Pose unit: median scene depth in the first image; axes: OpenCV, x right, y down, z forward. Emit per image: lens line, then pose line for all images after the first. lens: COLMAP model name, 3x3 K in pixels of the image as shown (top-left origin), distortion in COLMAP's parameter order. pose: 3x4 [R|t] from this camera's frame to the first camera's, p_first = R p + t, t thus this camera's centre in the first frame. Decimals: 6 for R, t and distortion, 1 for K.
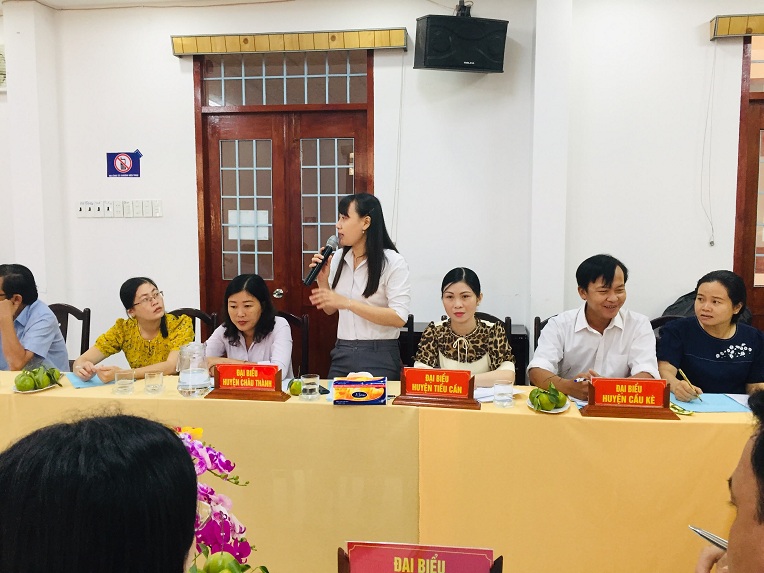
lens RADIAL K [[651.9, 0, 379.0], [0, 651.9, 280.8], [0, 0, 1]] dist [0.071925, -0.099695]
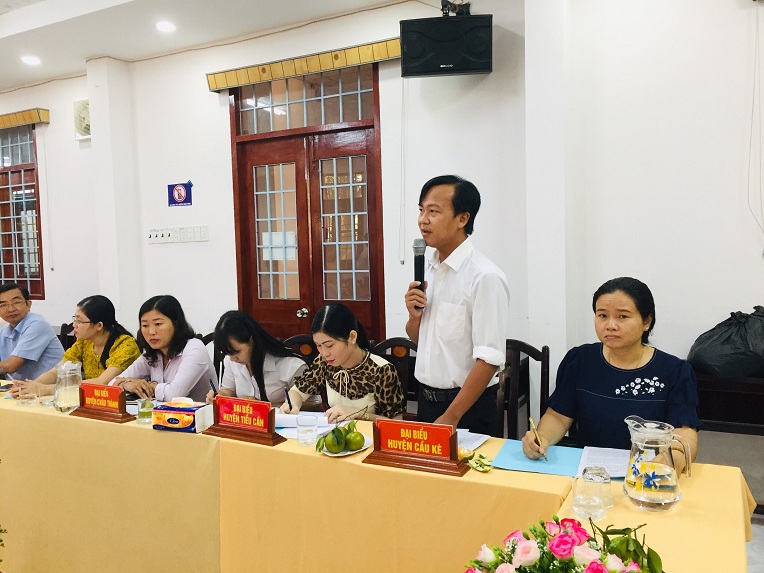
lens RADIAL K [[651.9, 0, 379.0], [0, 651.9, 280.8], [0, 0, 1]] dist [0.071925, -0.099695]
pose [[0.936228, -0.007524, -0.351312, 0.337669], [-0.000558, 0.999738, -0.022899, -0.007811], [0.351392, 0.021635, 0.935978, 0.099966]]
